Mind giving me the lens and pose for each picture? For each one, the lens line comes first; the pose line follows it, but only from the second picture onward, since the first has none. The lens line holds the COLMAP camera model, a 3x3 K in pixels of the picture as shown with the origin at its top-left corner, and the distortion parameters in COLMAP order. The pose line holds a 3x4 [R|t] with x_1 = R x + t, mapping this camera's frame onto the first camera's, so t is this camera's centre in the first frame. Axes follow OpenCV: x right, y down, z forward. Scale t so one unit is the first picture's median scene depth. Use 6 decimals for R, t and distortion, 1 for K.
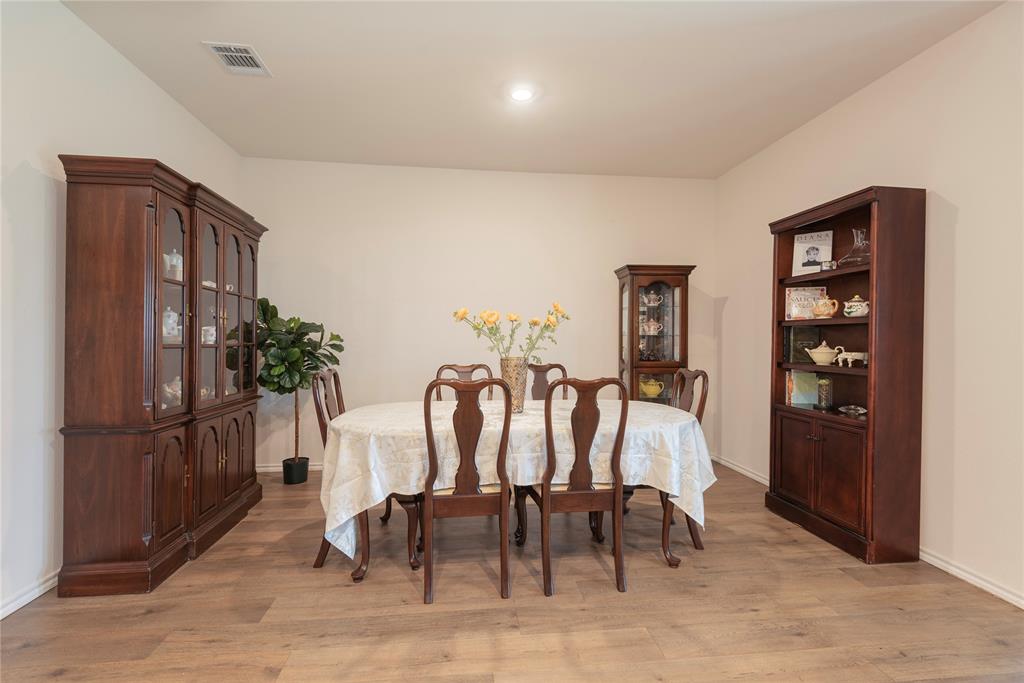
lens RADIAL K [[462.4, 0, 517.5], [0, 462.4, 338.6], [0, 0, 1]] dist [0.005630, -0.000921]
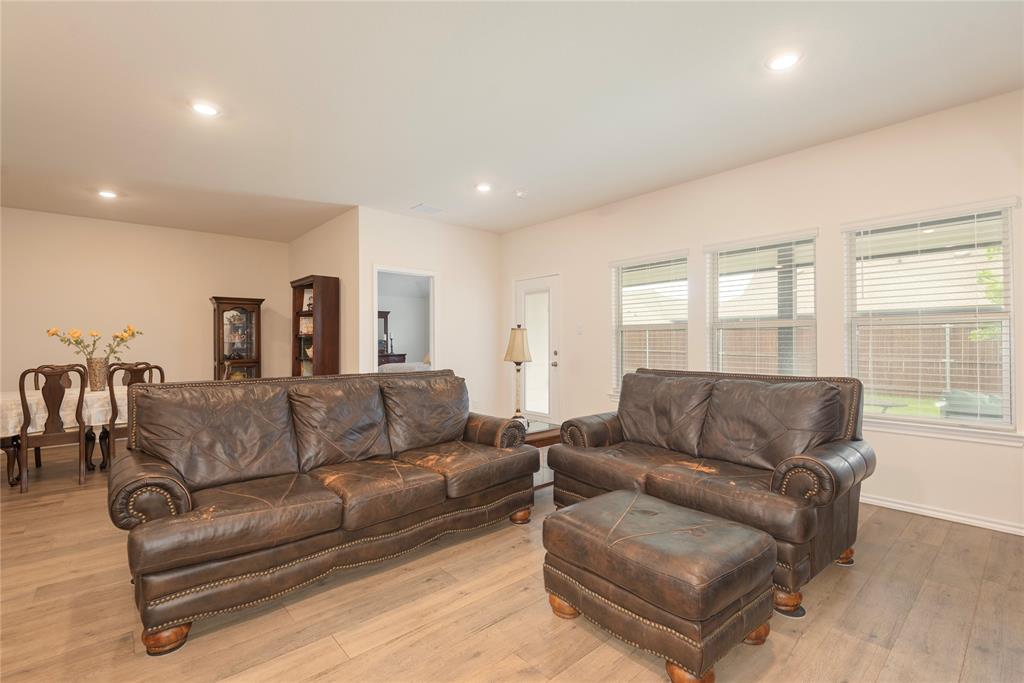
lens RADIAL K [[462.4, 0, 506.9], [0, 462.4, 345.3], [0, 0, 1]] dist [0.005630, -0.000921]
pose [[0.834649, -0.009152, 0.550705, 0.337881], [0.007247, 0.999958, 0.005634, -0.002927], [-0.550734, -0.000711, 0.834681, -1.351279]]
